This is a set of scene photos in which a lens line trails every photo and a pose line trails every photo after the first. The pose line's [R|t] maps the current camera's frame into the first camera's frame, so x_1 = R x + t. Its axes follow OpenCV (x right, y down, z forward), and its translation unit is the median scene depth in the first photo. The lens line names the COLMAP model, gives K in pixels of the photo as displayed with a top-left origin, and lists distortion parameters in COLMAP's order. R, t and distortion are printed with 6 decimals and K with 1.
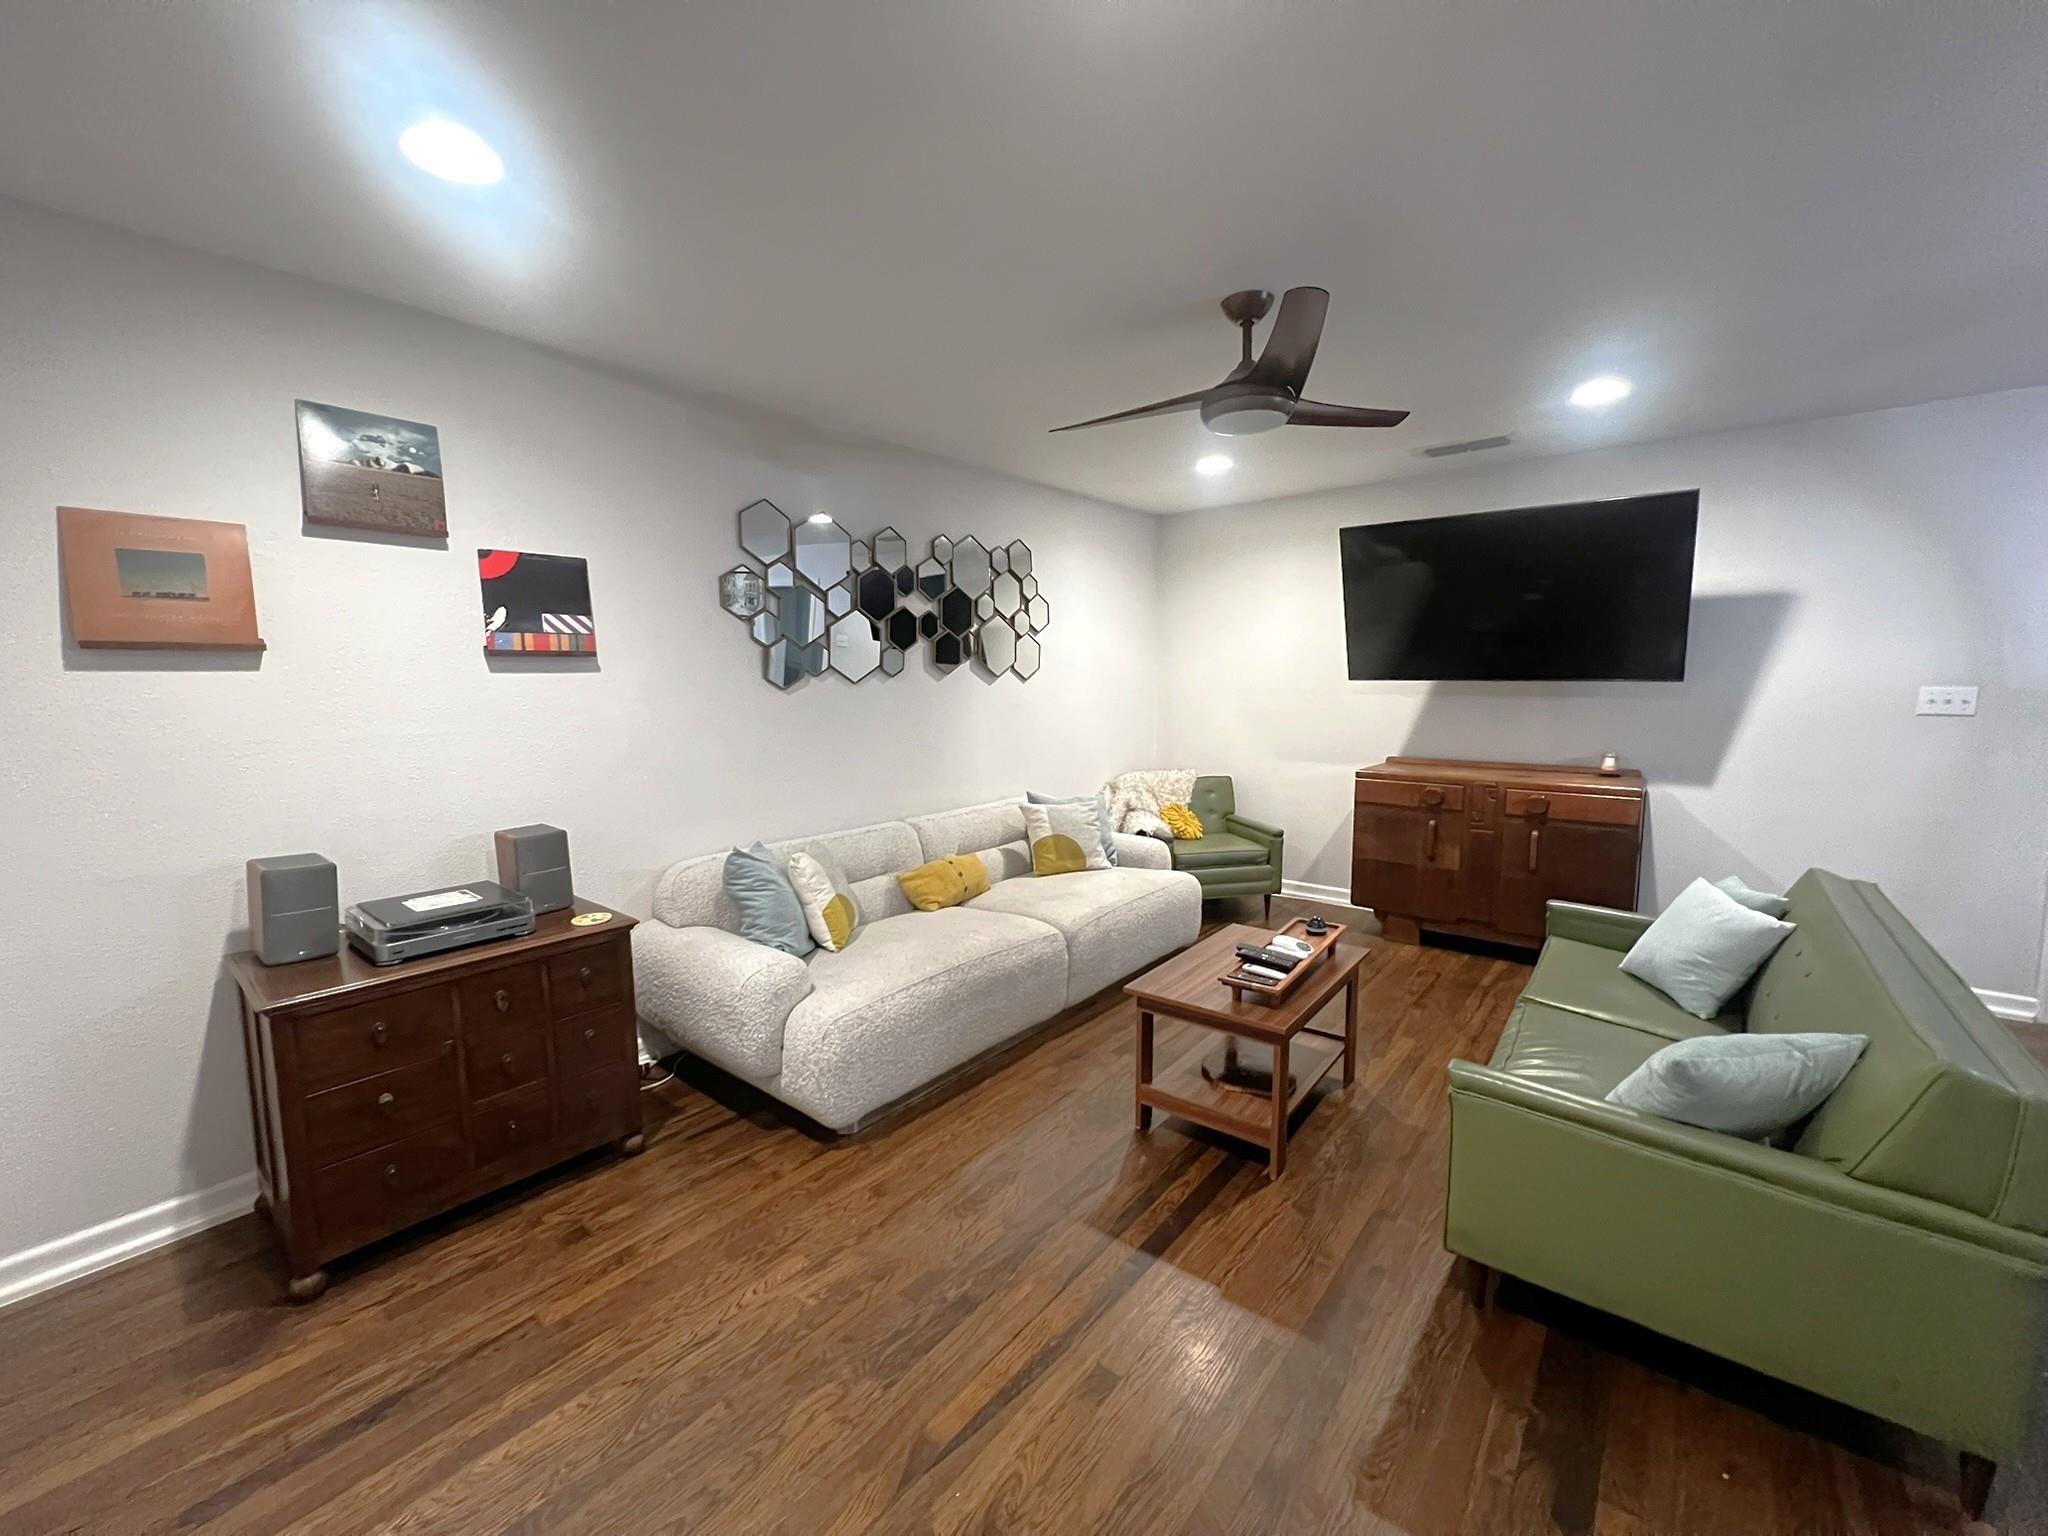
lens RADIAL K [[823.0, 0, 1020.9], [0, 823.0, 763.5], [0, 0, 1]] dist [-0.001708, 0.000016]
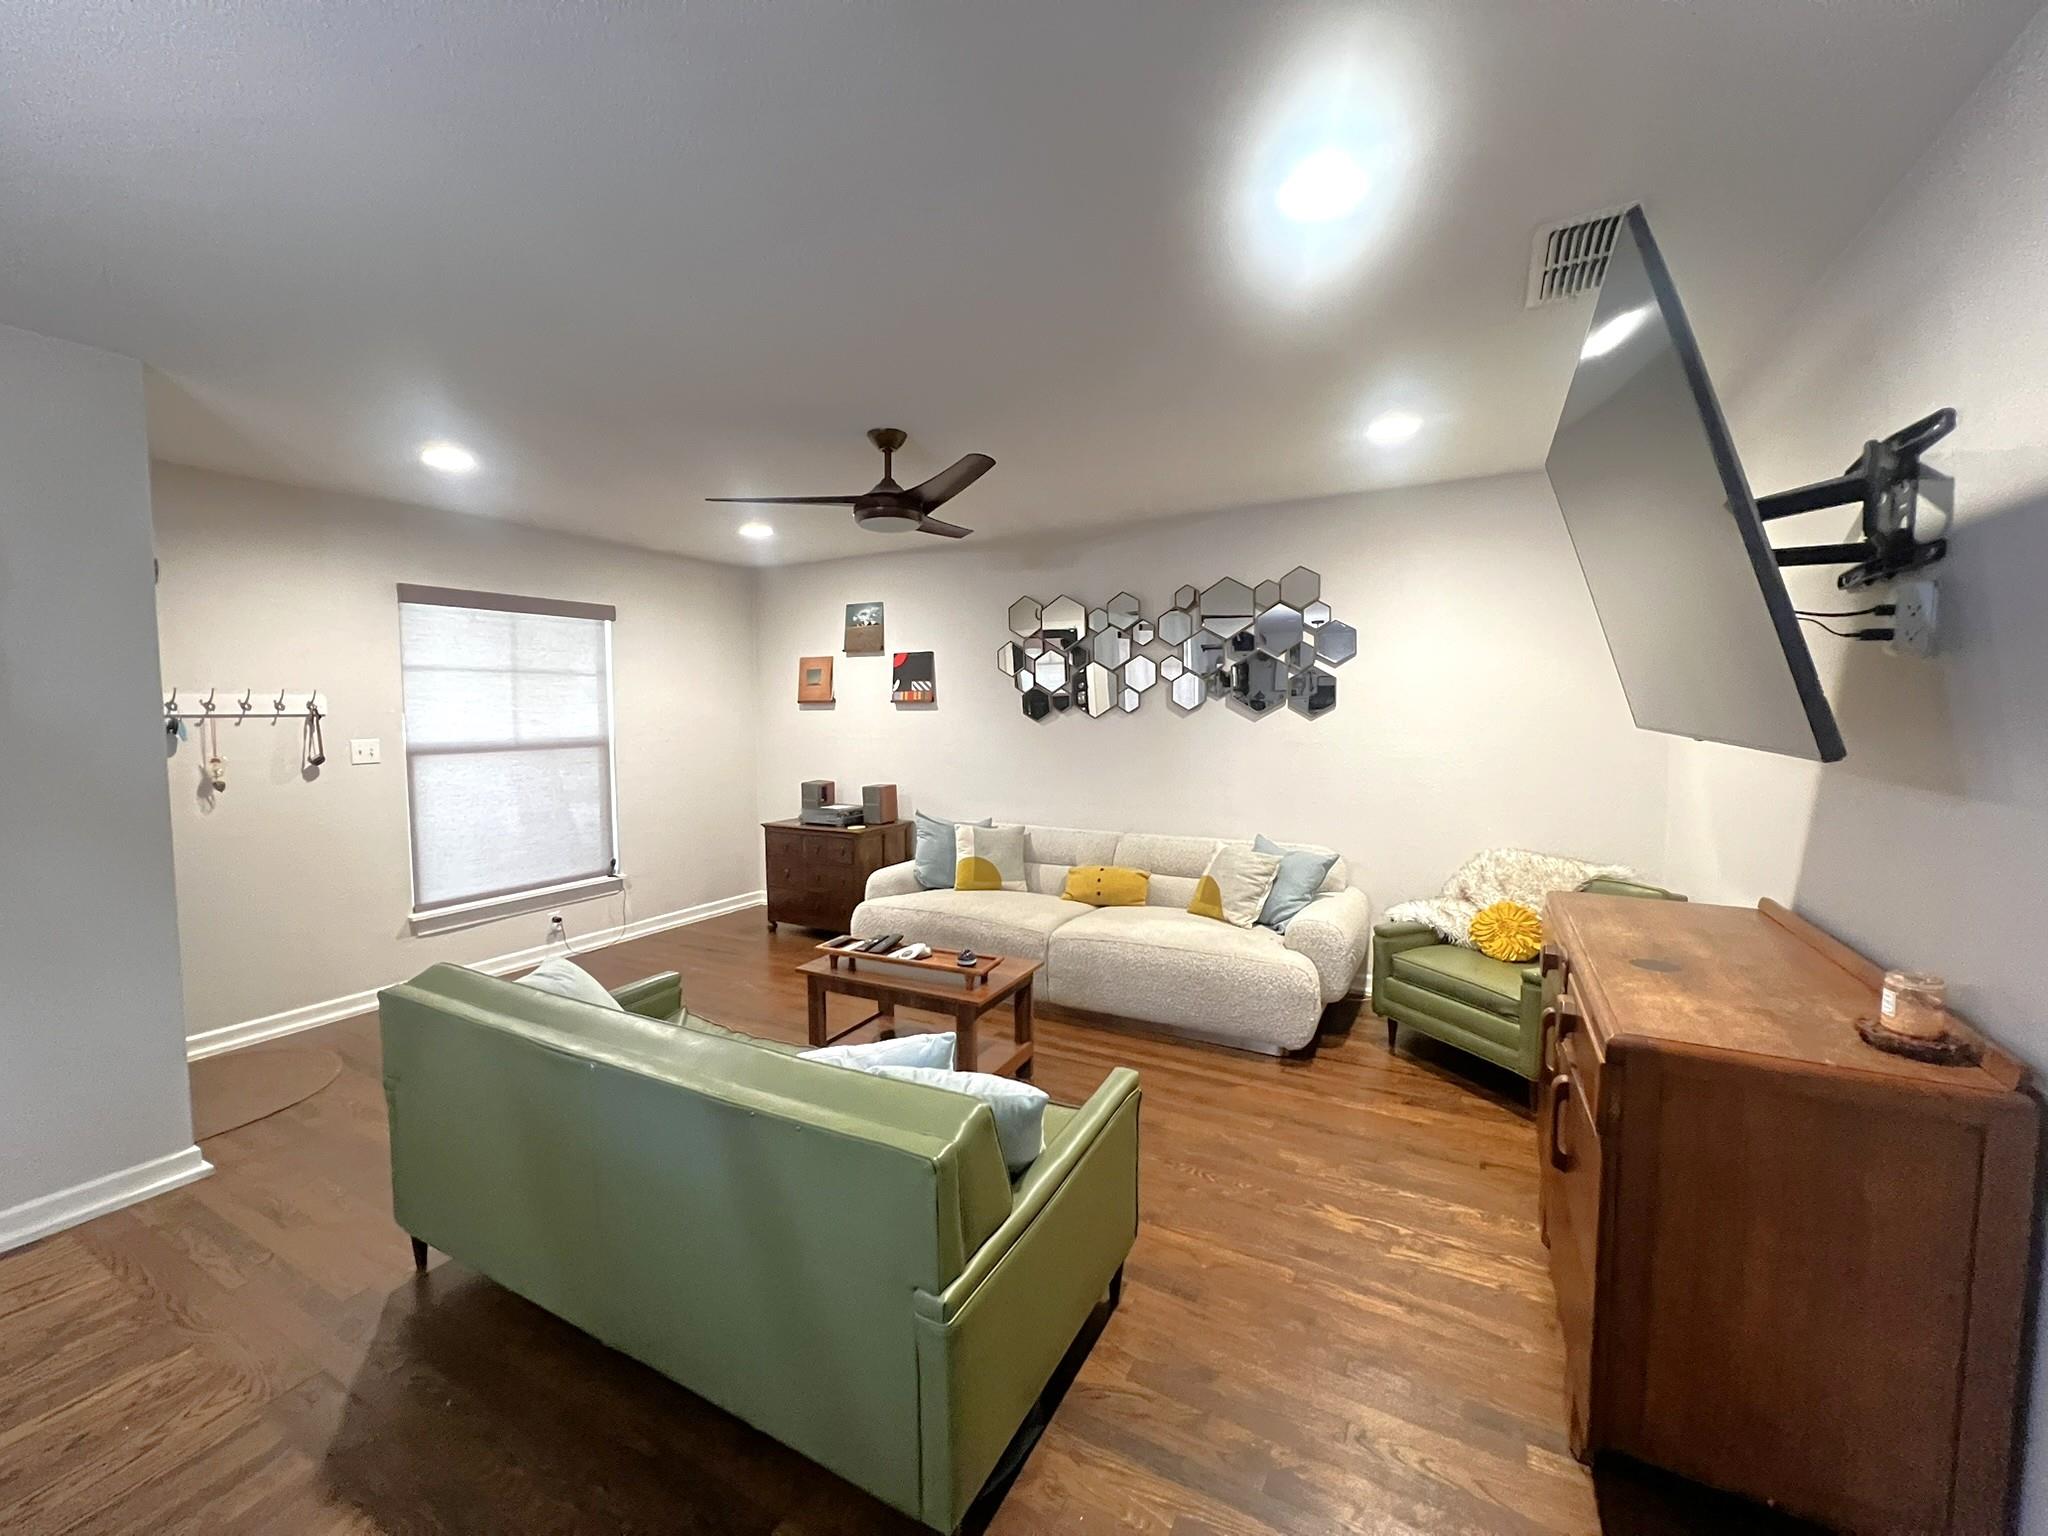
lens RADIAL K [[823.0, 0, 1020.9], [0, 823.0, 763.5], [0, 0, 1]] dist [-0.001708, 0.000016]
pose [[0.174532, 0.069500, -0.982196, 1.450702], [-0.100205, 0.993581, 0.052500, -0.114525], [0.979539, 0.089258, 0.180376, 0.911702]]
